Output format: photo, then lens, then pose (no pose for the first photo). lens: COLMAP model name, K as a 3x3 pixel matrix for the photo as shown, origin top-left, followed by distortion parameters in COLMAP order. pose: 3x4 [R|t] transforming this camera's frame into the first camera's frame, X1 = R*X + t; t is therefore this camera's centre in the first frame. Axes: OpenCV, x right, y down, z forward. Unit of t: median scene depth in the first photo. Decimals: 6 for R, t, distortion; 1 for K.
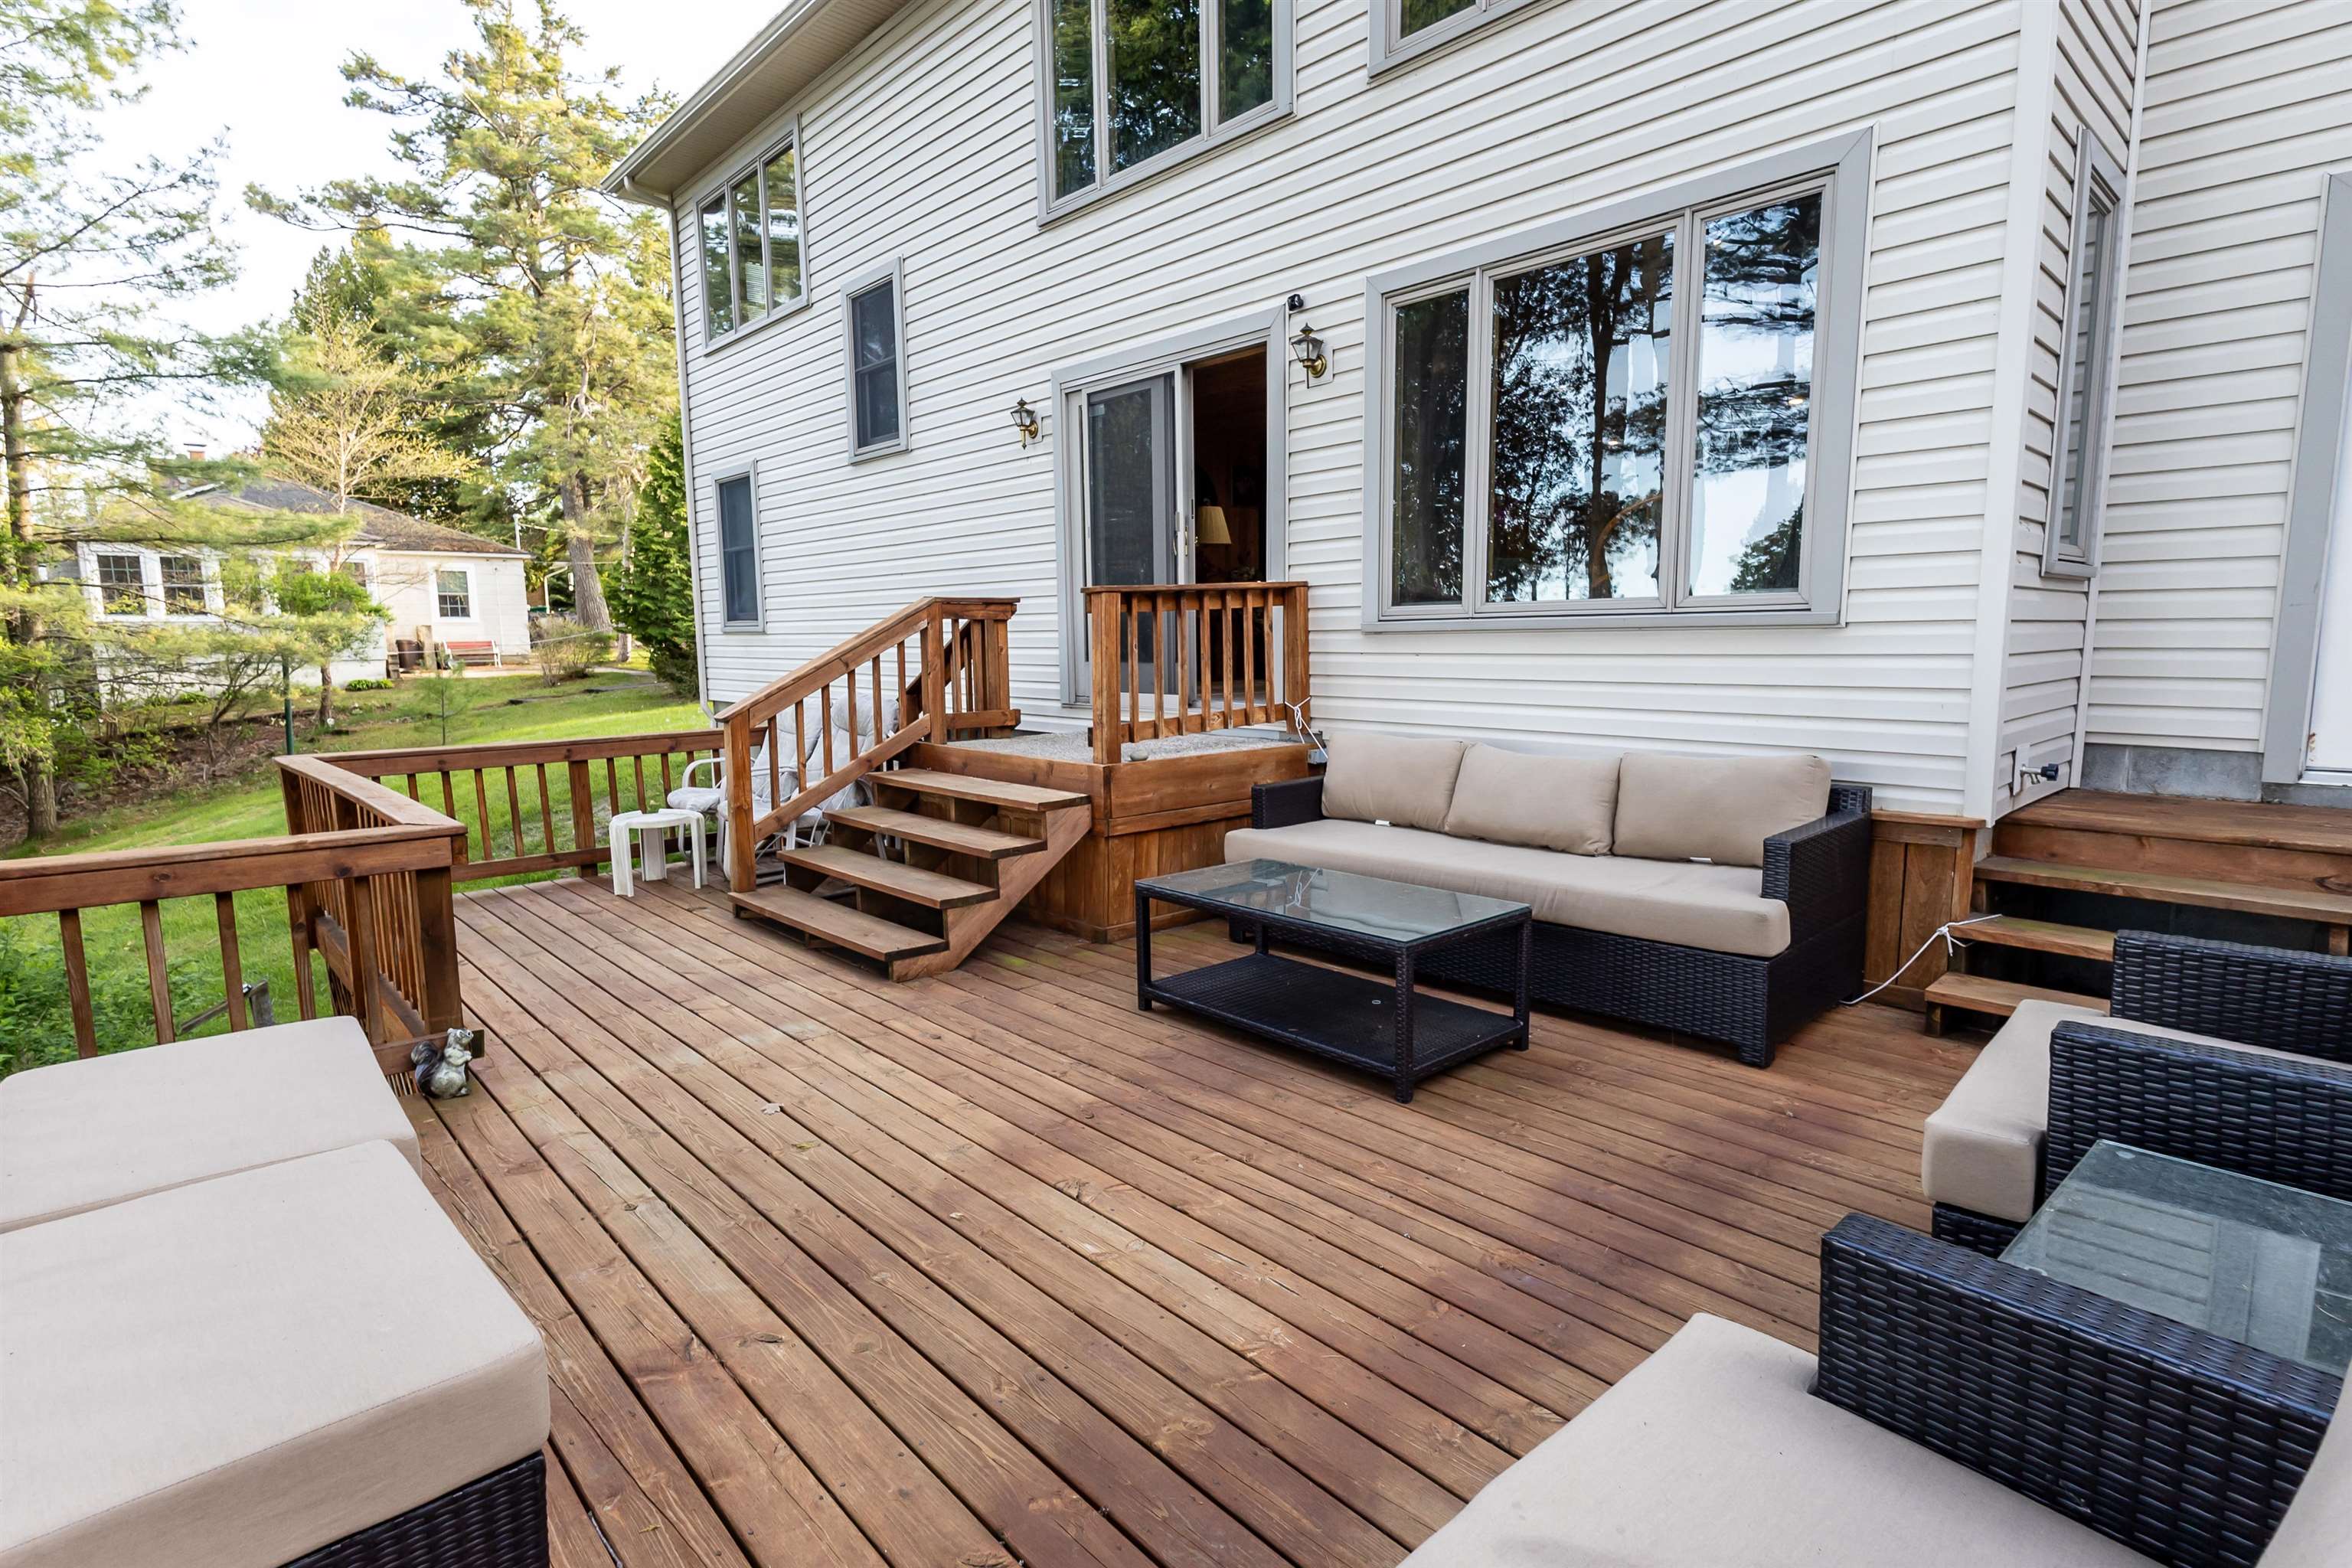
lens RADIAL K [[1169.5, 0, 1192.7], [0, 1169.5, 783.2], [0, 0, 1]] dist [0.006221, 0.000468]
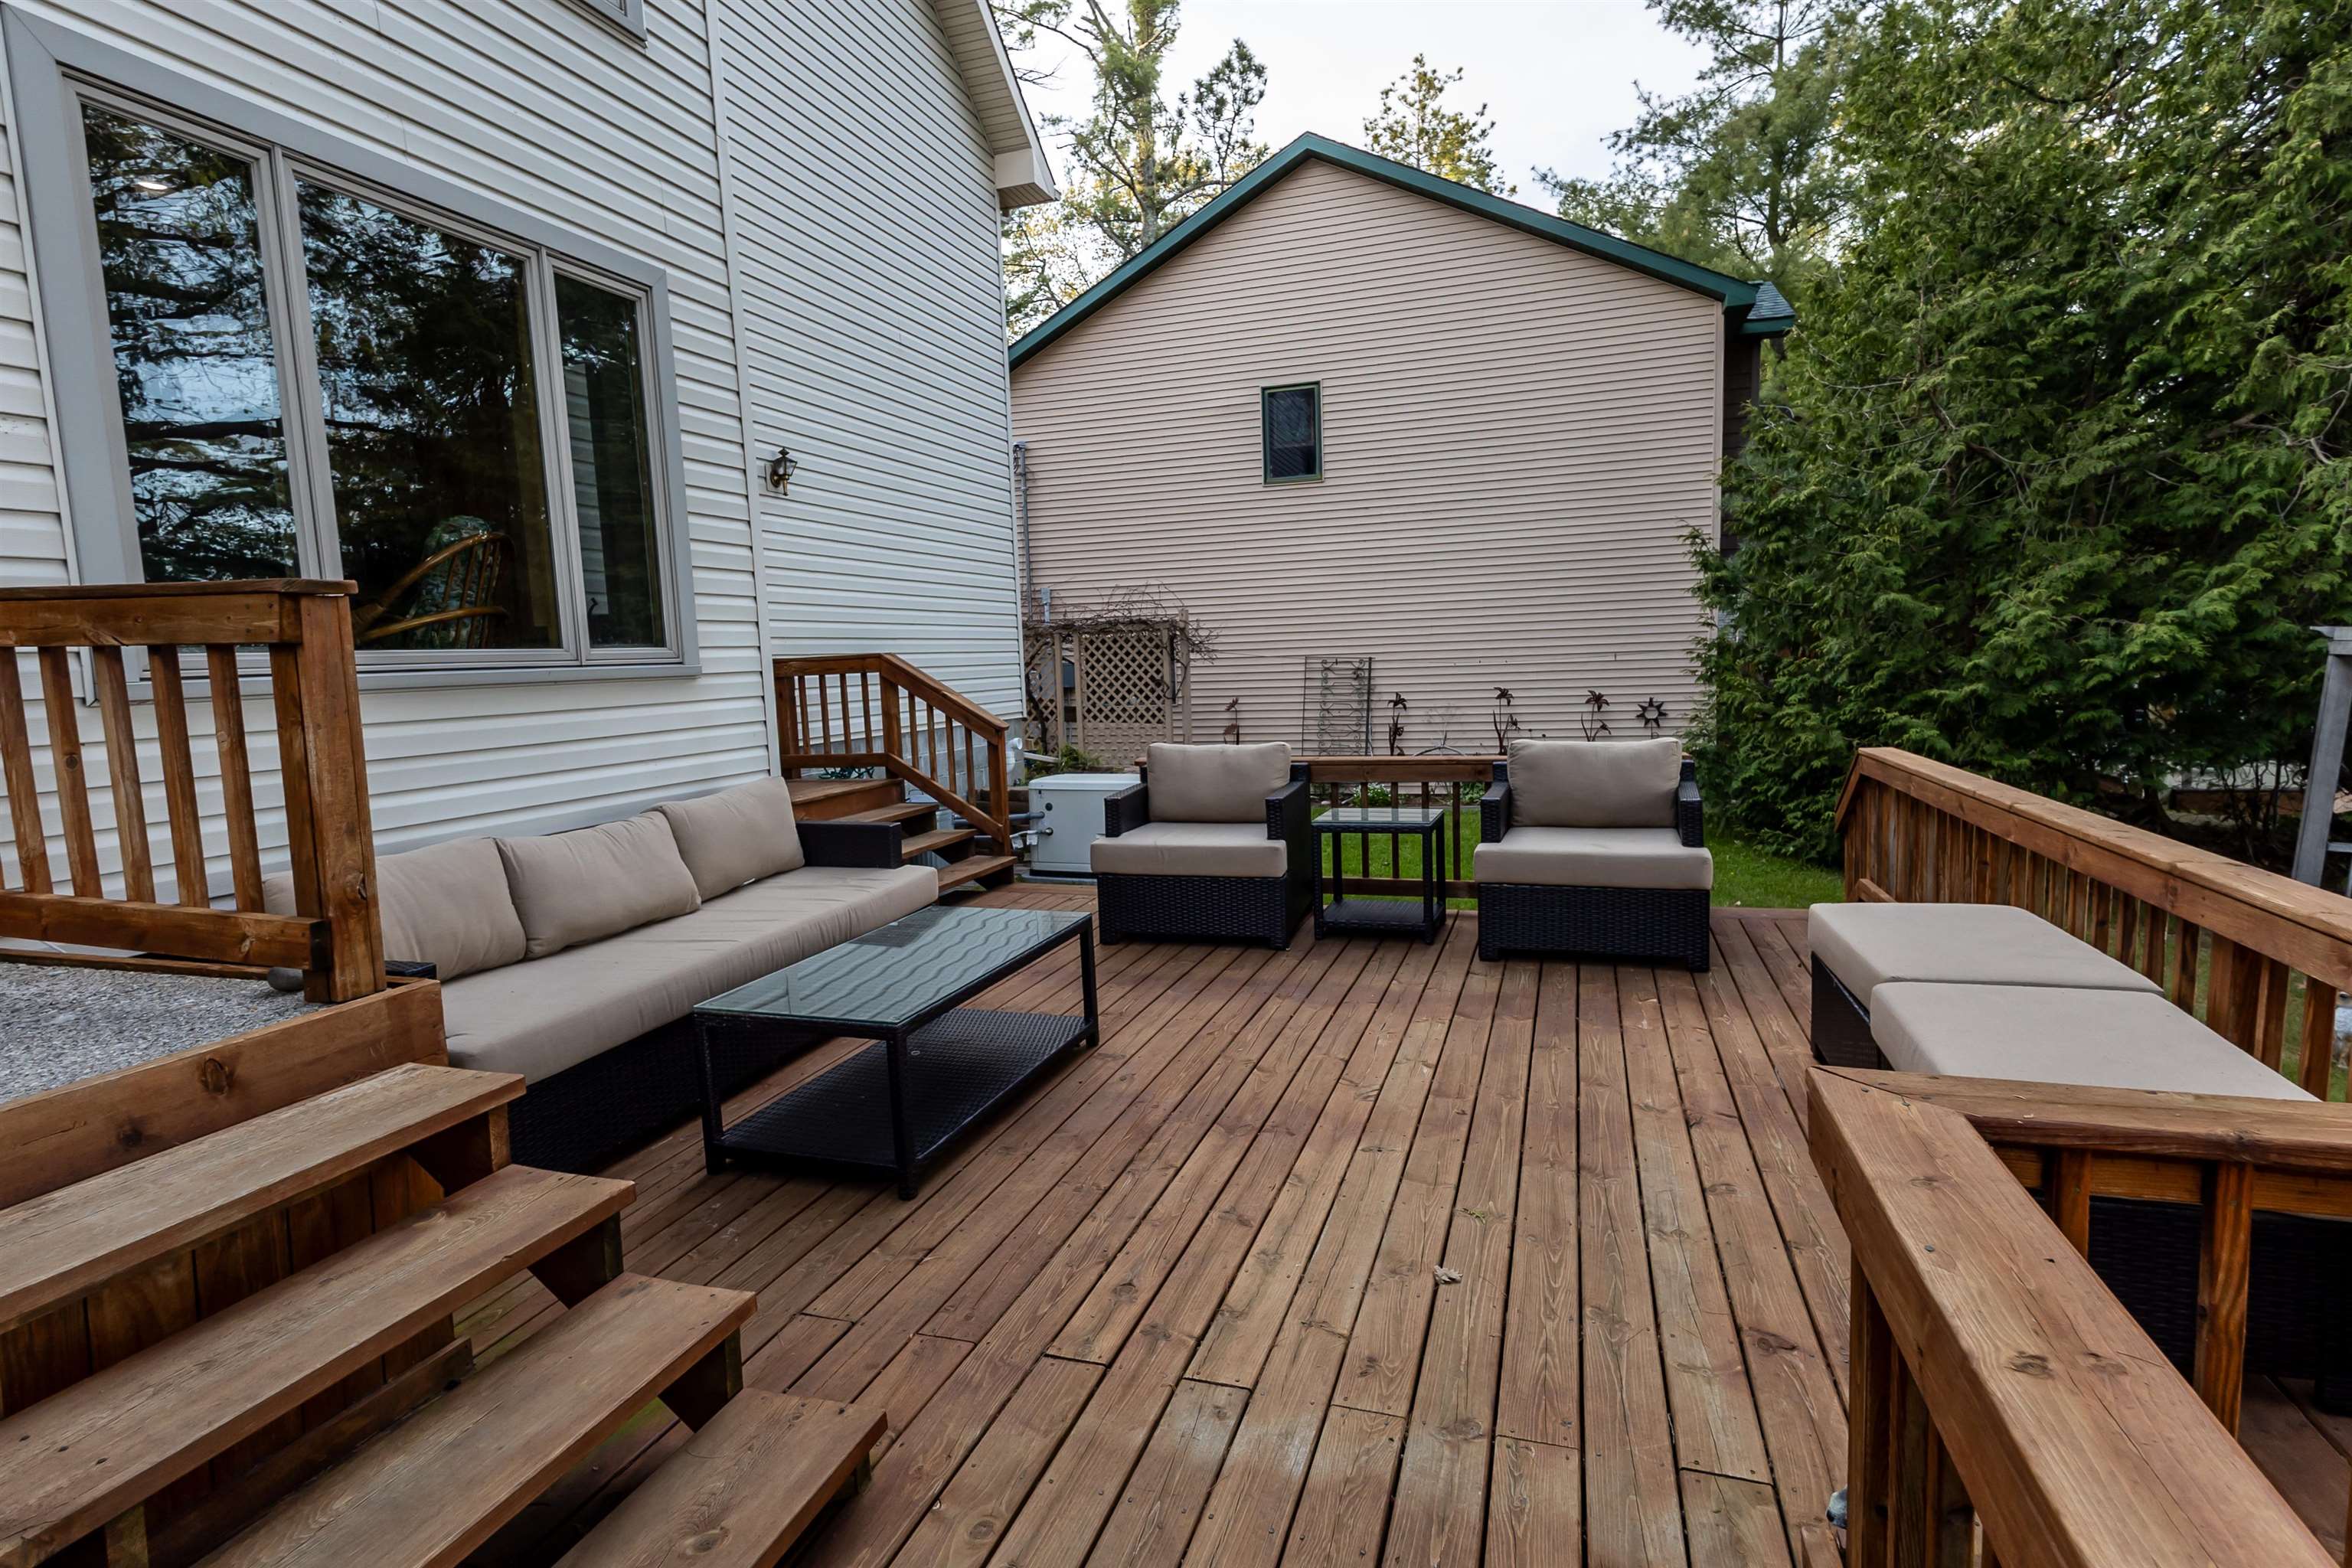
lens RADIAL K [[1169.5, 0, 1186.1], [0, 1169.5, 789.8], [0, 0, 1]] dist [0.006221, 0.000468]
pose [[-0.484681, -0.077407, 0.871259, -0.840106], [0.148306, 0.974382, 0.169071, -0.164633], [-0.862026, 0.211159, -0.460784, 1.318277]]
